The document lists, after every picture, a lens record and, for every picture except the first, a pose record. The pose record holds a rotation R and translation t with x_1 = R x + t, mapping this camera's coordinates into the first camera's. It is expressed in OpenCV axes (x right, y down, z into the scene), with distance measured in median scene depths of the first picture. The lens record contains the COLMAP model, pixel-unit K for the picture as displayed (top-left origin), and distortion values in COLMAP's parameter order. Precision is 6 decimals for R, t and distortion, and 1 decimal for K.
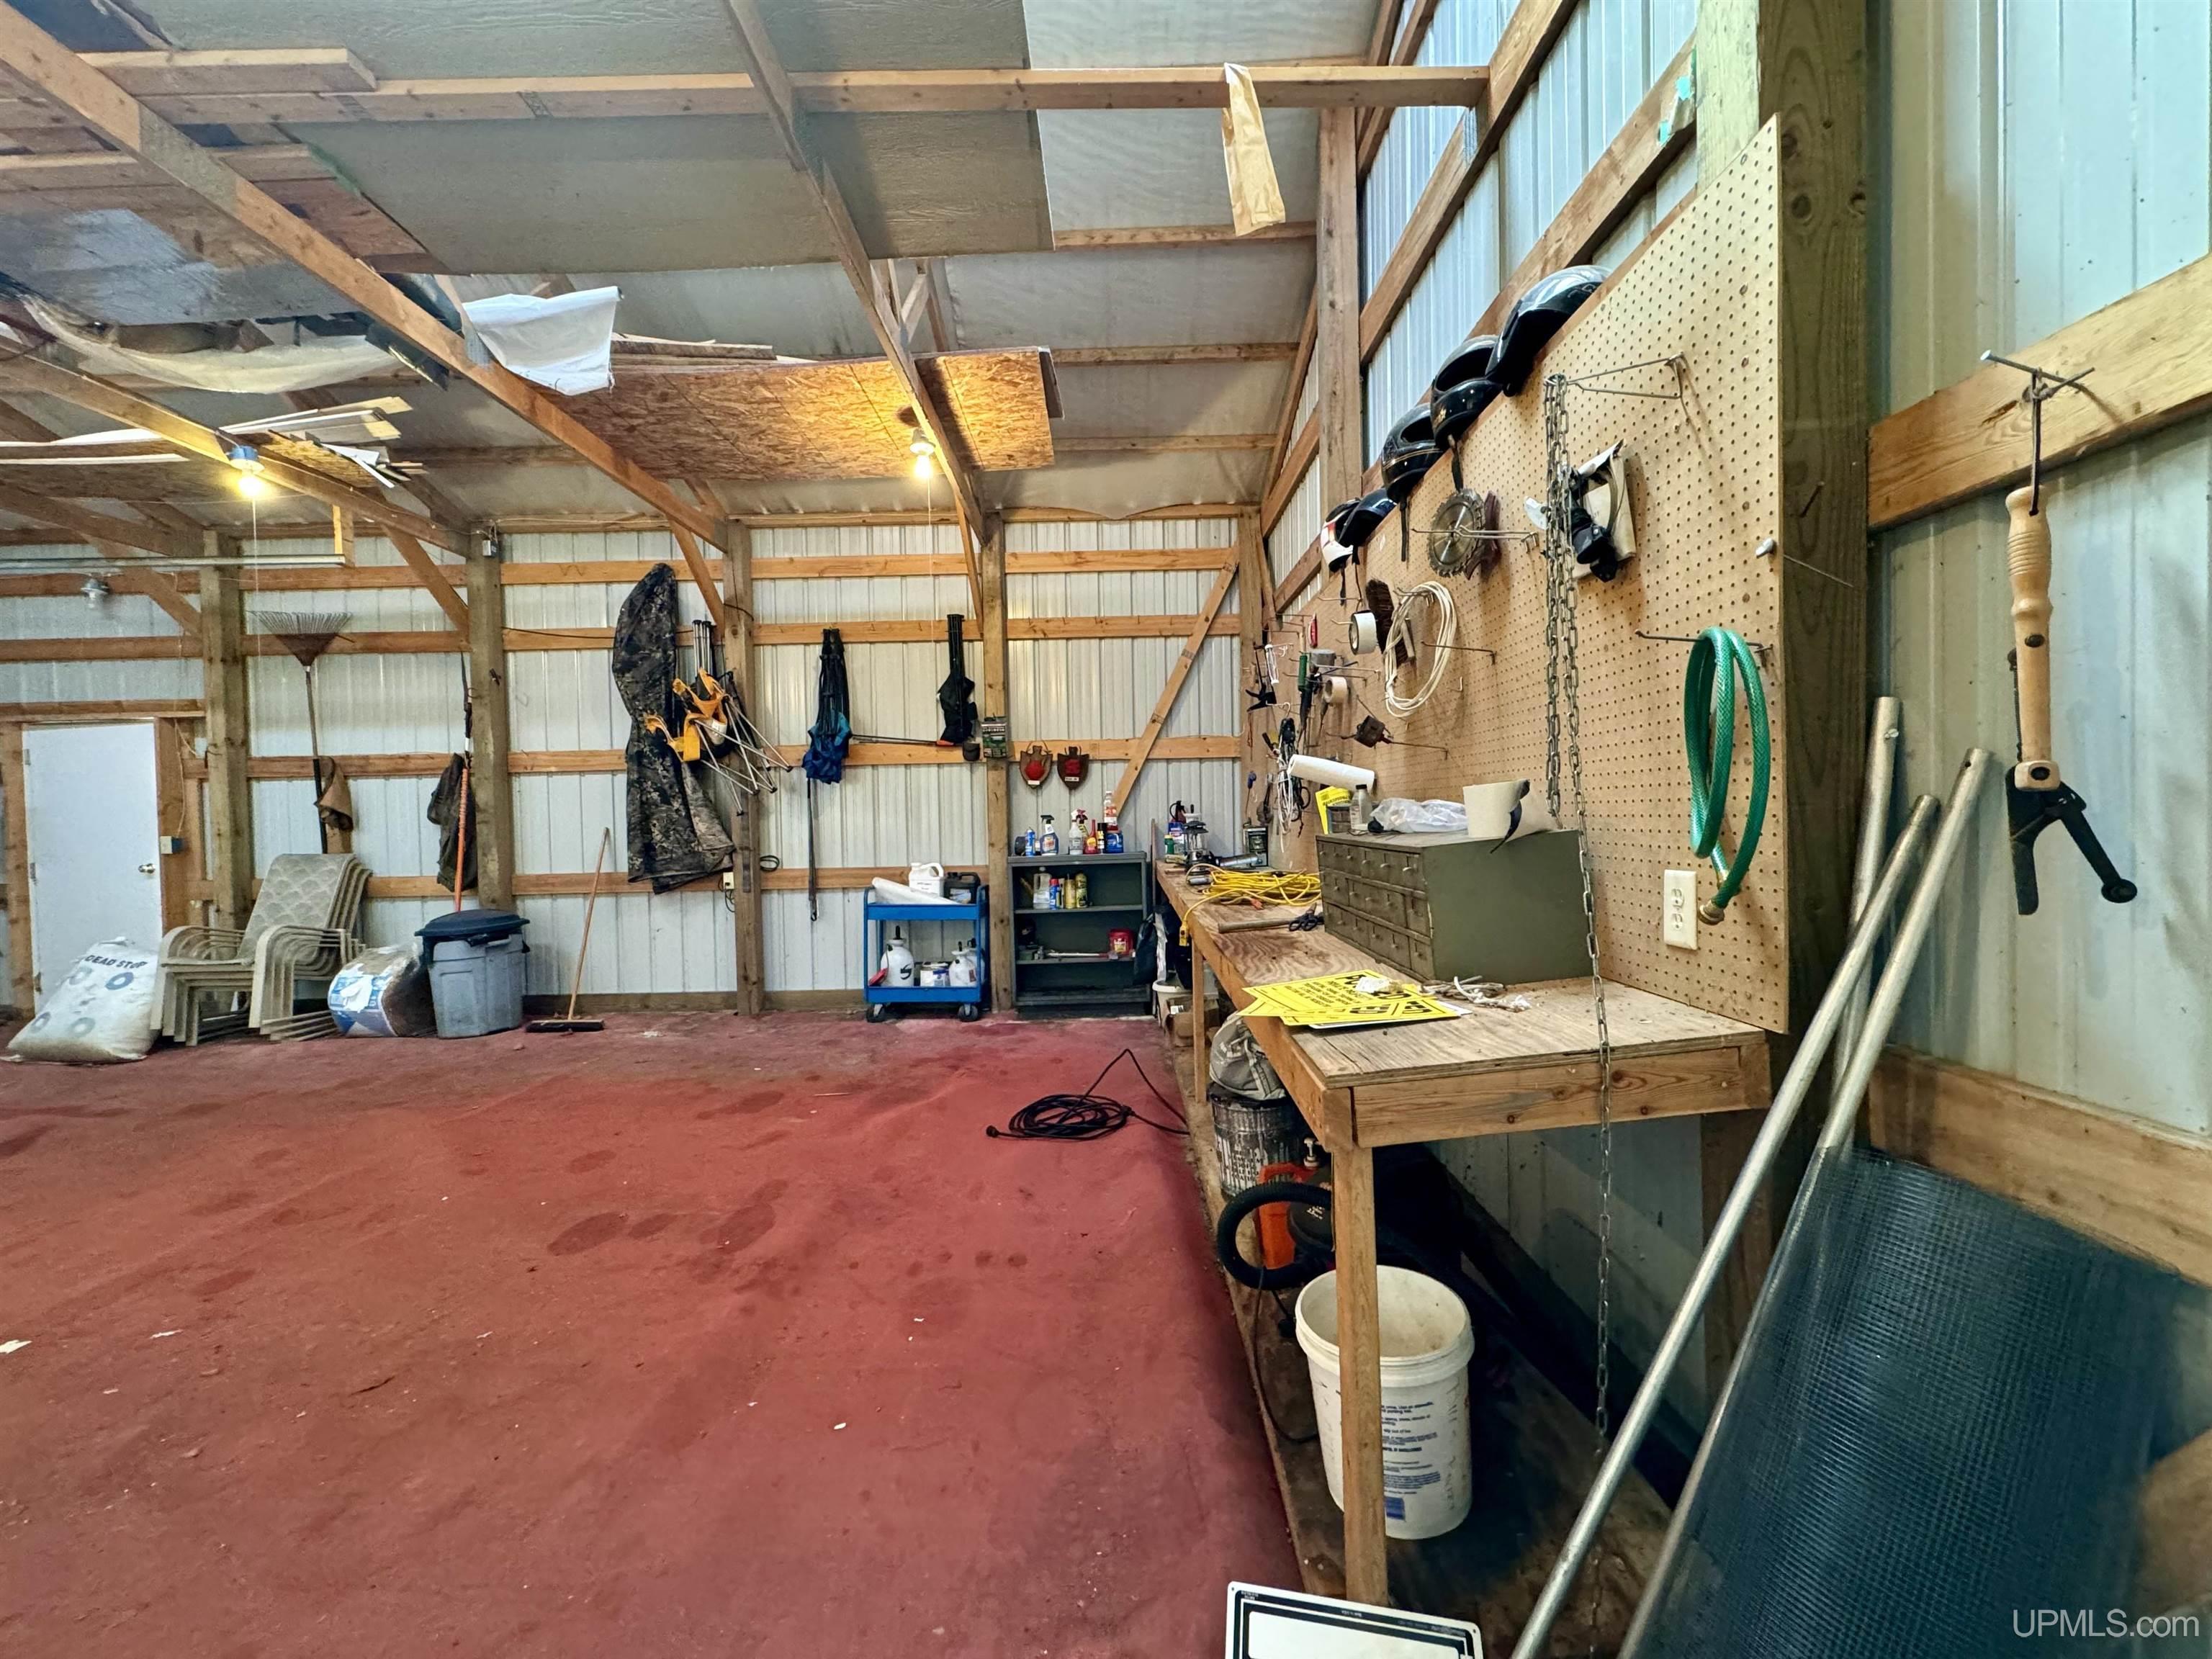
lens RADIAL K [[873.5, 0, 1108.2], [0, 873.5, 826.4], [0, 0, 1]] dist [-0.000812, 0.000707]
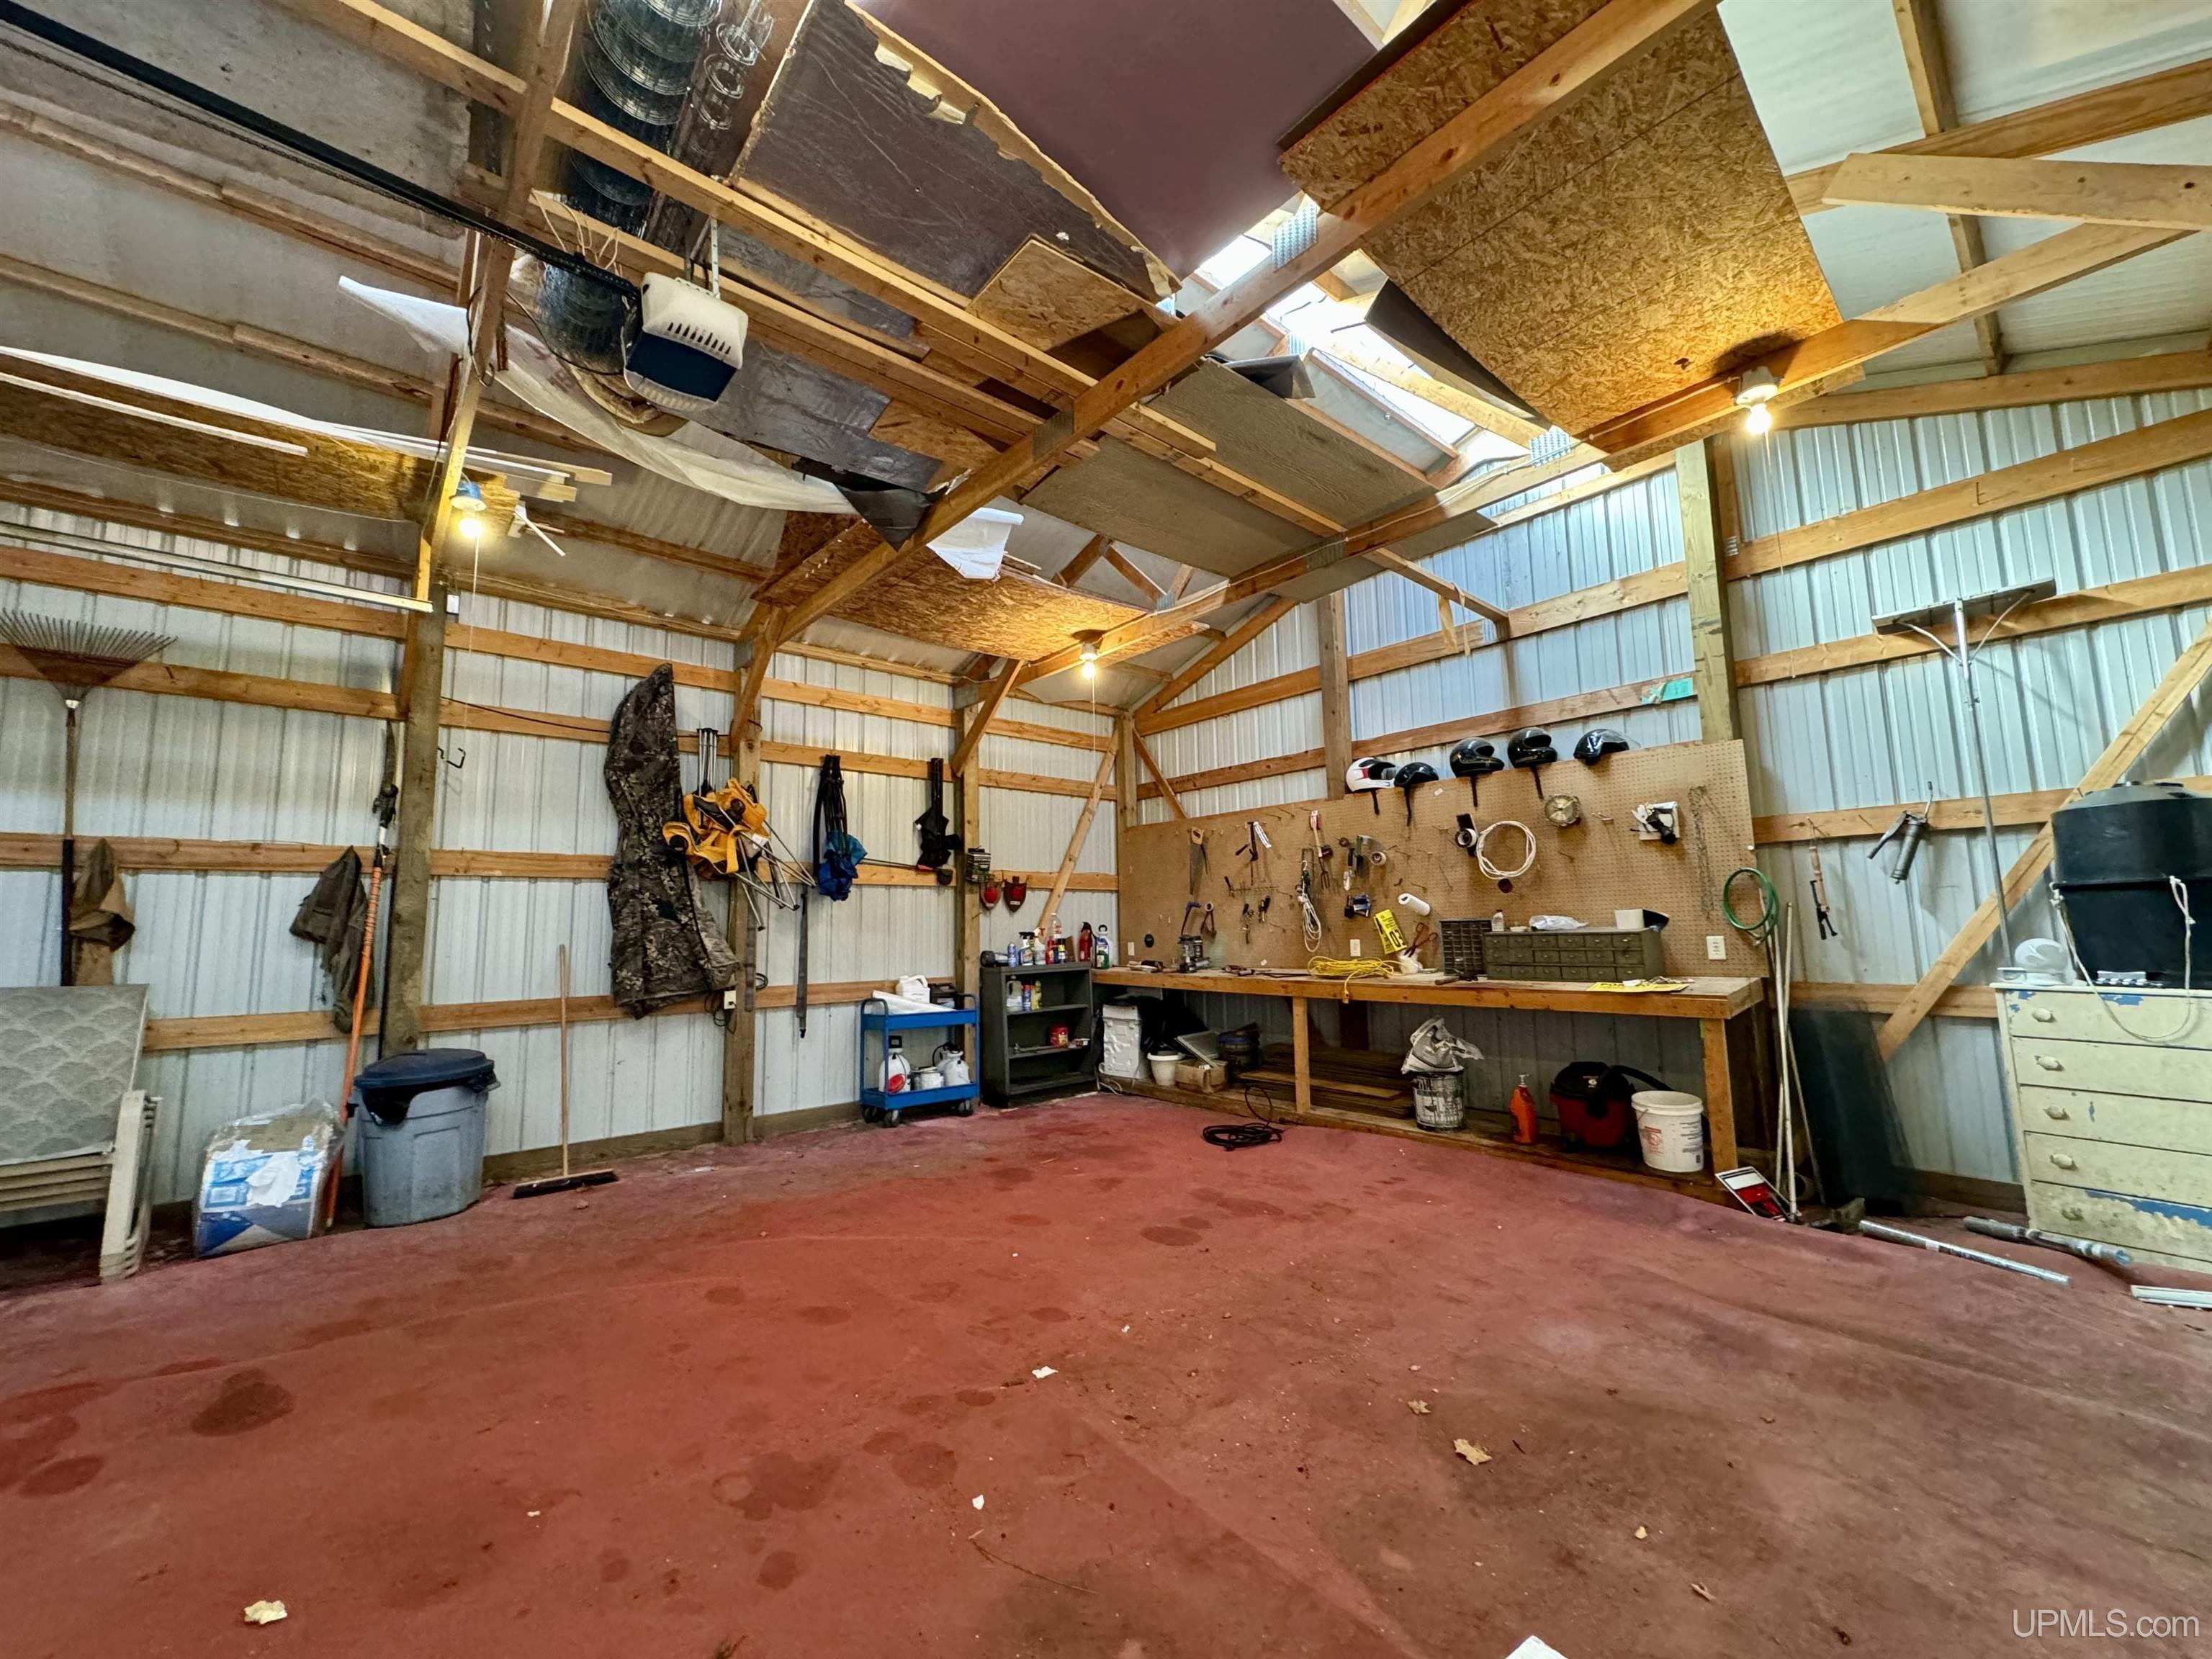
lens RADIAL K [[873.5, 0, 1104.3], [0, 873.5, 829.9], [0, 0, 1]] dist [-0.000812, 0.000707]
pose [[0.753750, 0.082480, 0.651965, -0.751942], [0.014178, 0.989821, -0.141613, 0.019152], [-0.657008, 0.115984, 0.744908, 0.001581]]
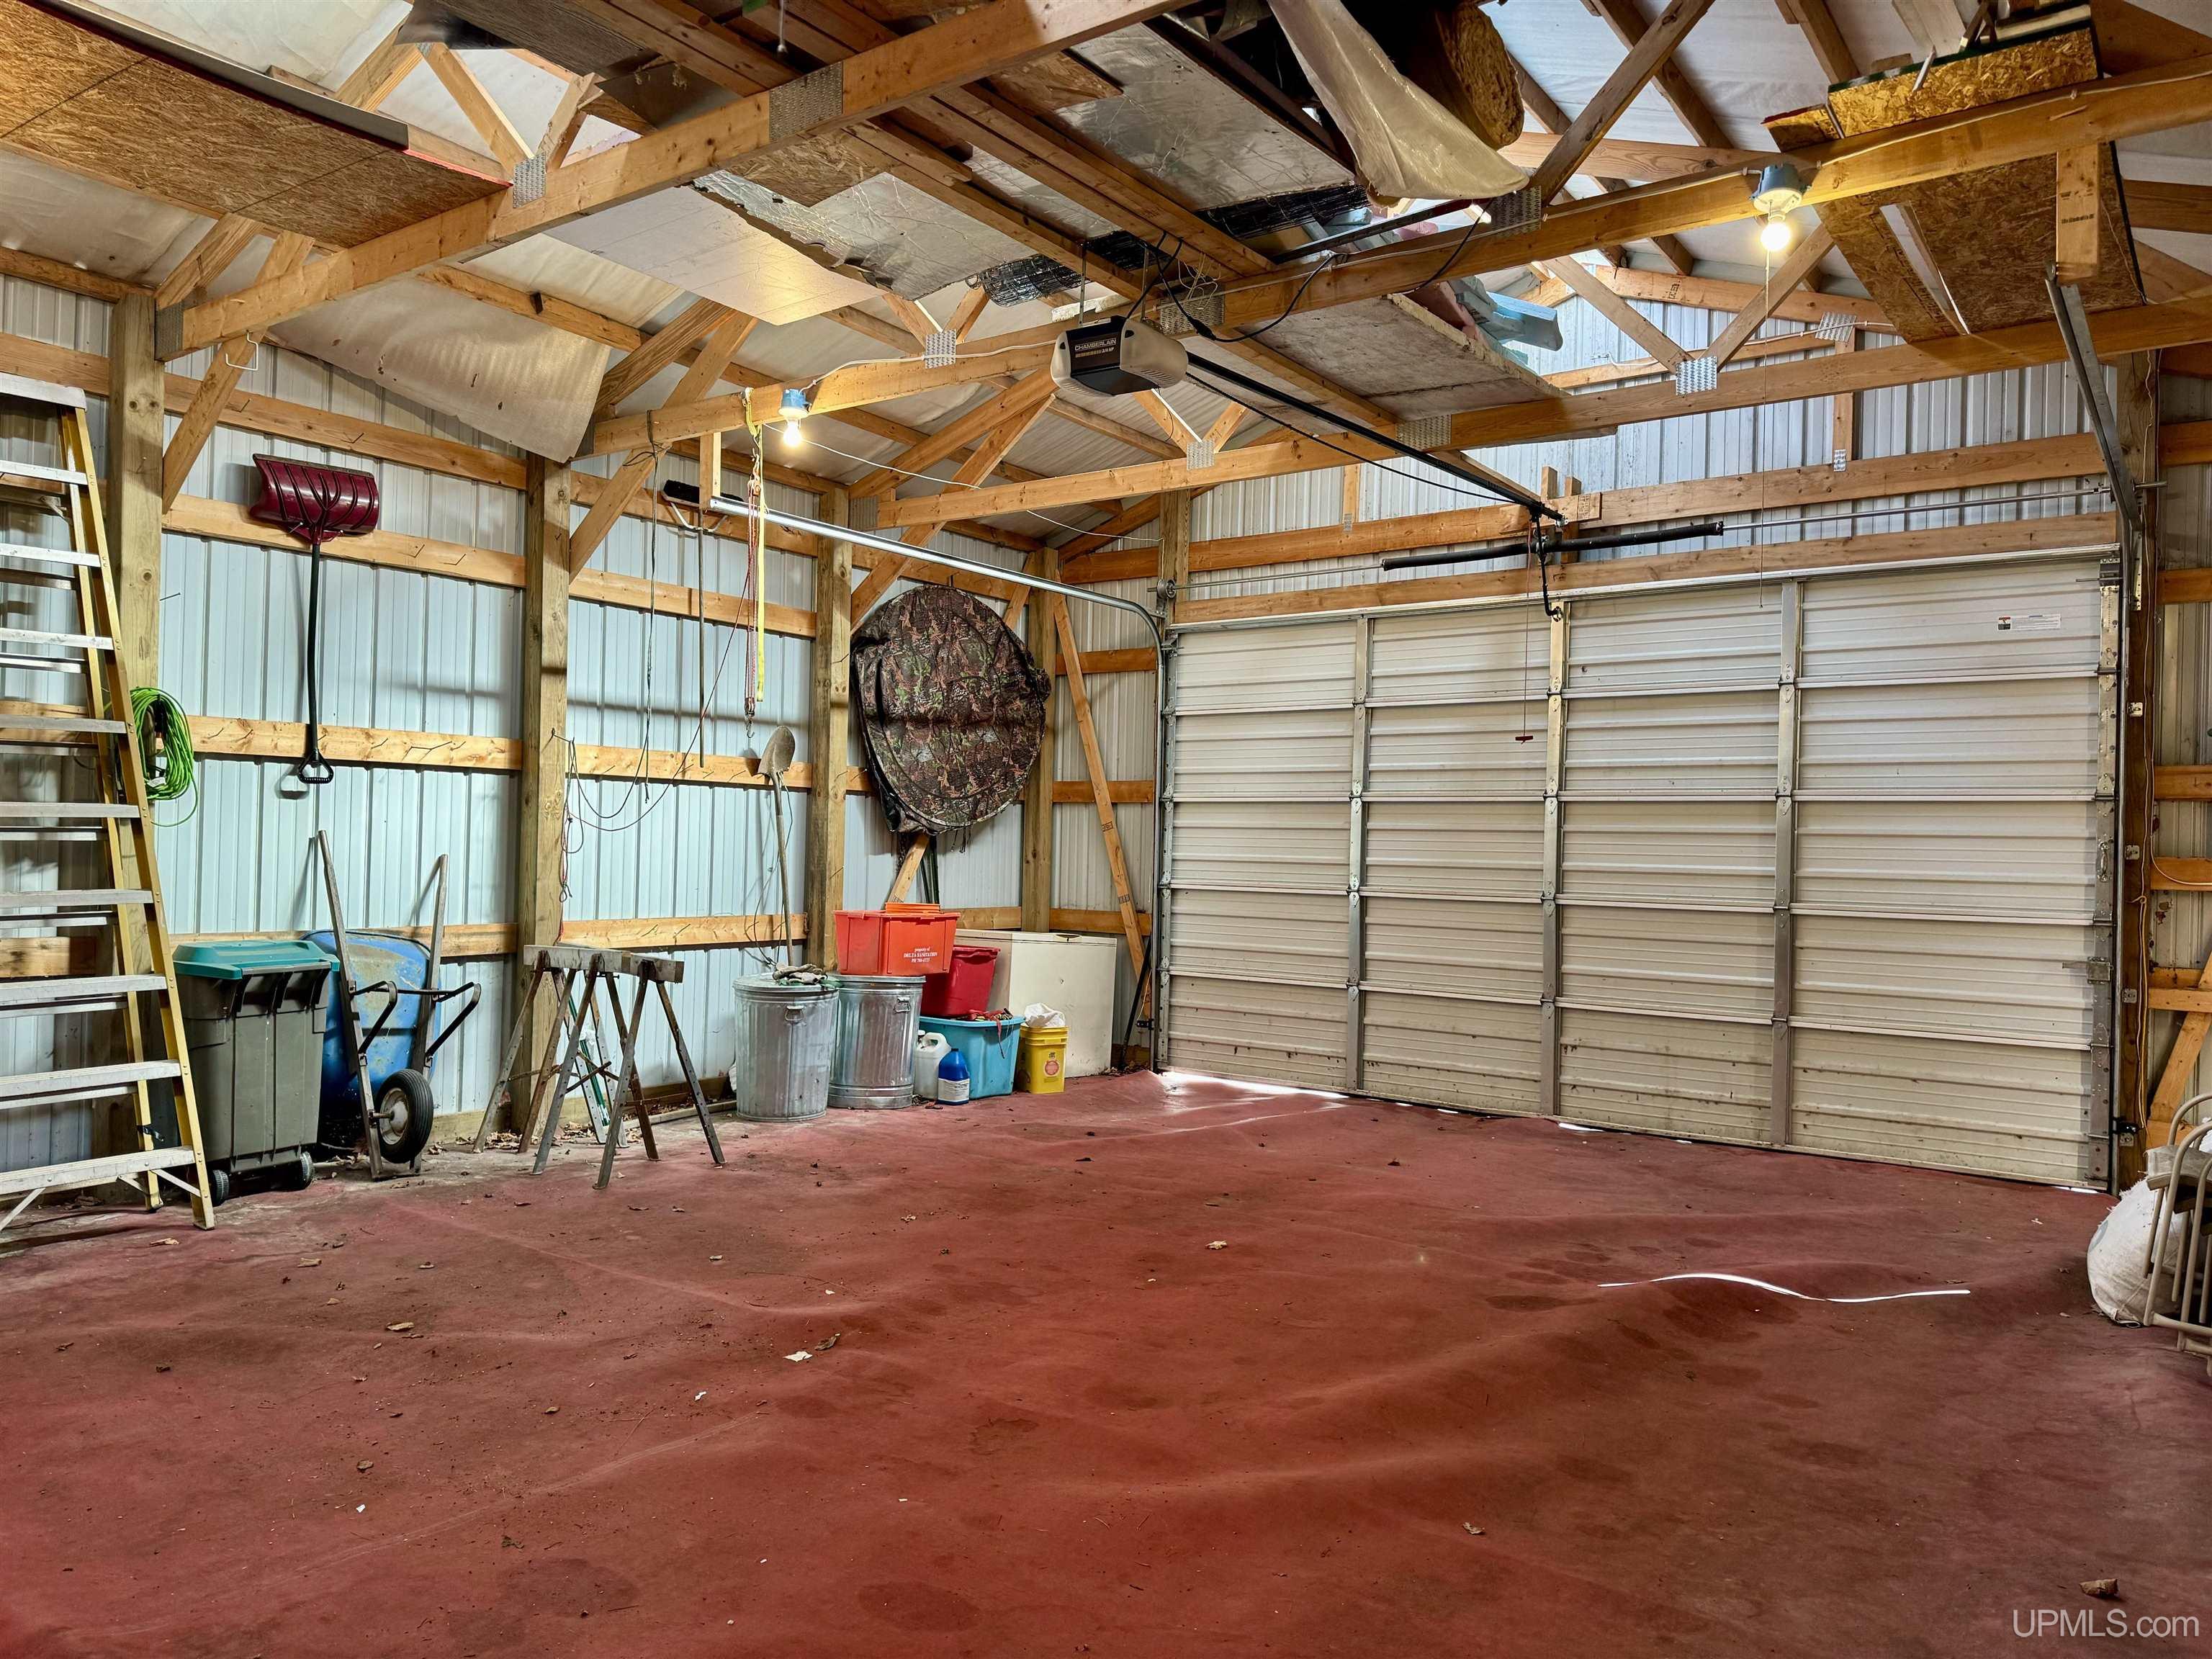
lens RADIAL K [[1545.6, 0, 1106.8], [0, 1545.6, 833.2], [0, 0, 1]] dist [-0.000688, -0.002859]
pose [[-0.585864, 0.000889, -0.810409, 0.014688], [-0.023444, 0.999562, 0.018045, -0.027743], [0.810070, 0.029572, -0.585586, 0.889414]]
